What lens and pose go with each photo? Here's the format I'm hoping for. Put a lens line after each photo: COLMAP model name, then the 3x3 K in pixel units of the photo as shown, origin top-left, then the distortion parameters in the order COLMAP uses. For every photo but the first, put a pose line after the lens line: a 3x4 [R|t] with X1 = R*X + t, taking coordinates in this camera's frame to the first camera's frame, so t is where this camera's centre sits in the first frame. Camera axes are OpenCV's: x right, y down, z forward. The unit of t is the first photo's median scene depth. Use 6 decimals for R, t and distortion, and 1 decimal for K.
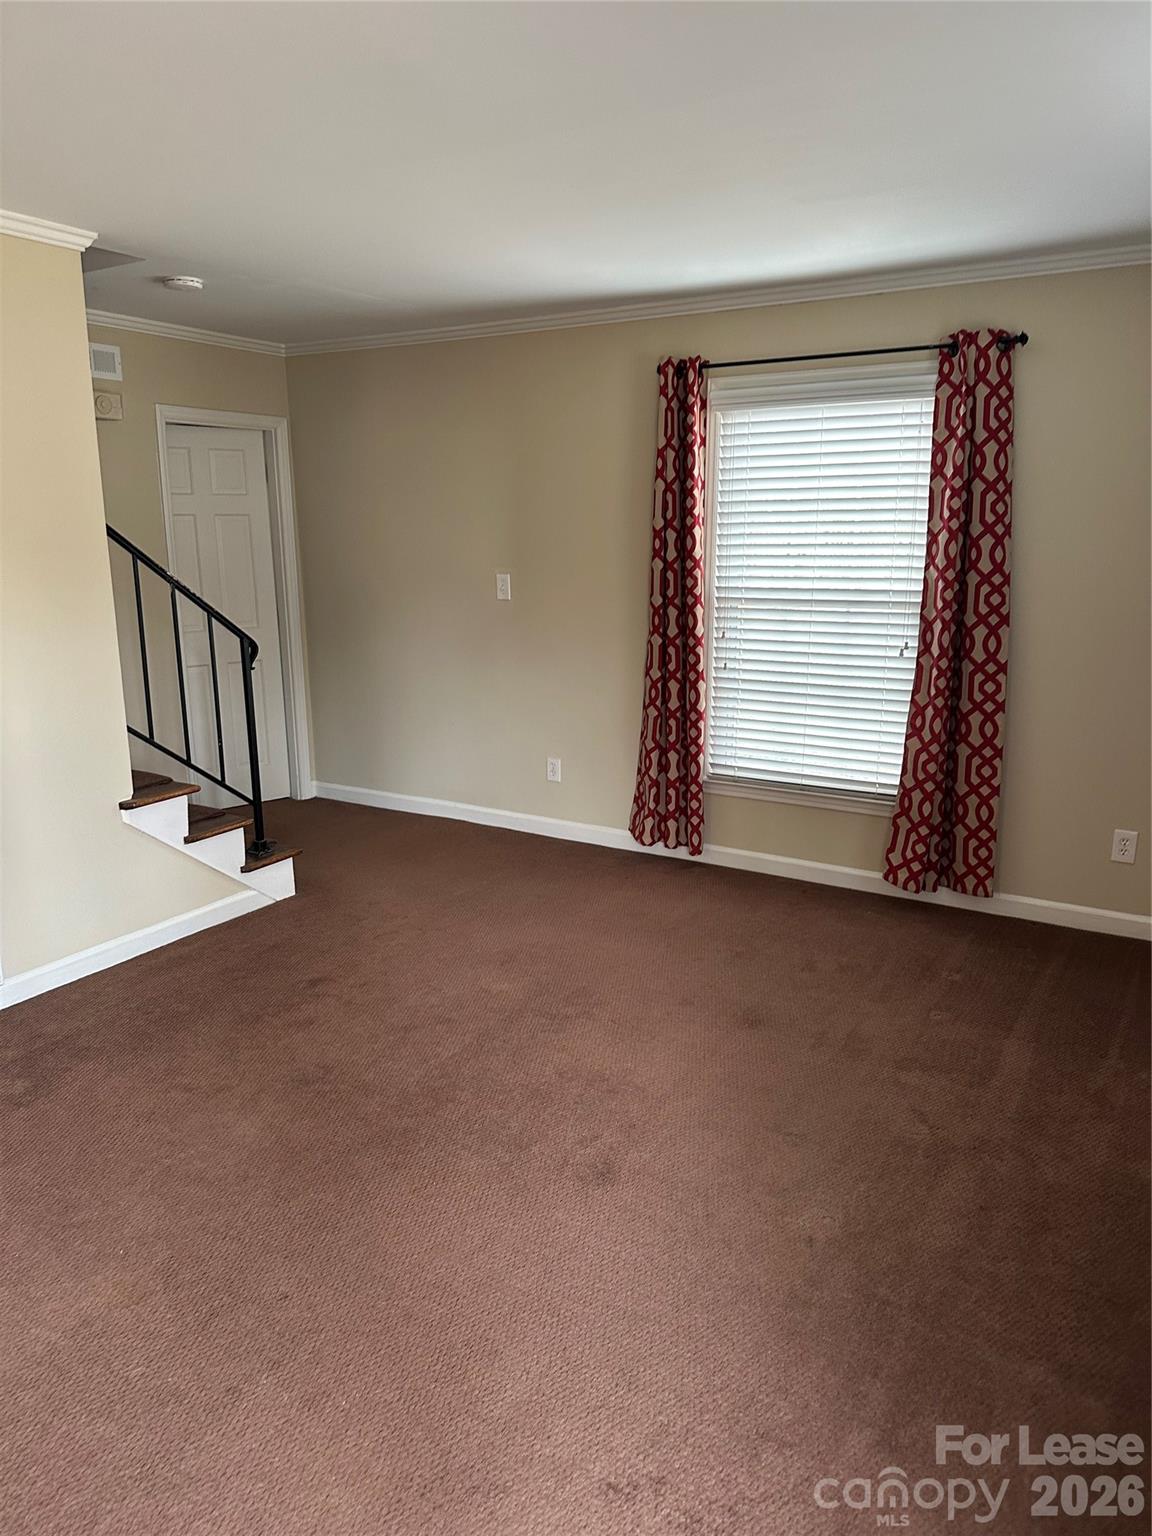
lens RADIAL K [[1069.5, 0, 576.0], [0, 1069.5, 768.0], [0, 0, 1]] dist [0.166632, -0.385688]
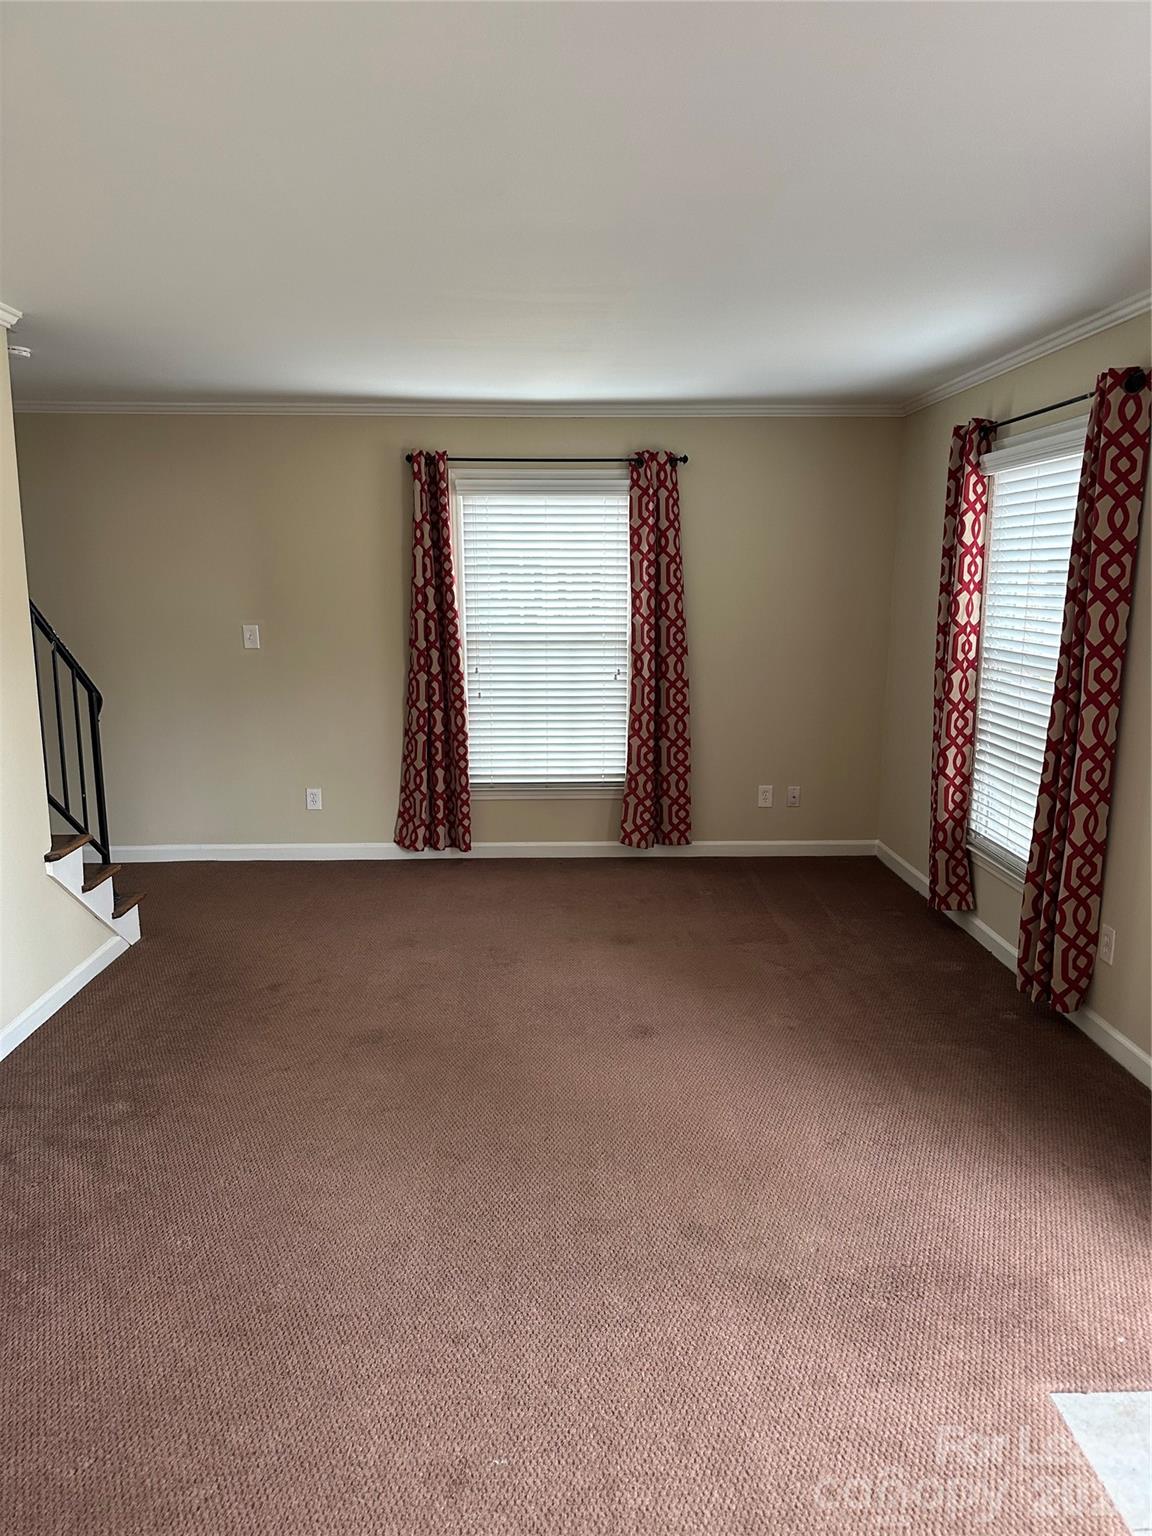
lens RADIAL K [[1081.8, 0, 575.8], [0, 1081.8, 771.2], [0, 0, 1]] dist [0.102465, -0.147455]
pose [[0.833860, -0.093134, 0.544062, -0.508761], [0.117677, 0.992998, -0.010373, 0.020863], [-0.539287, 0.072673, 0.838981, -0.119706]]
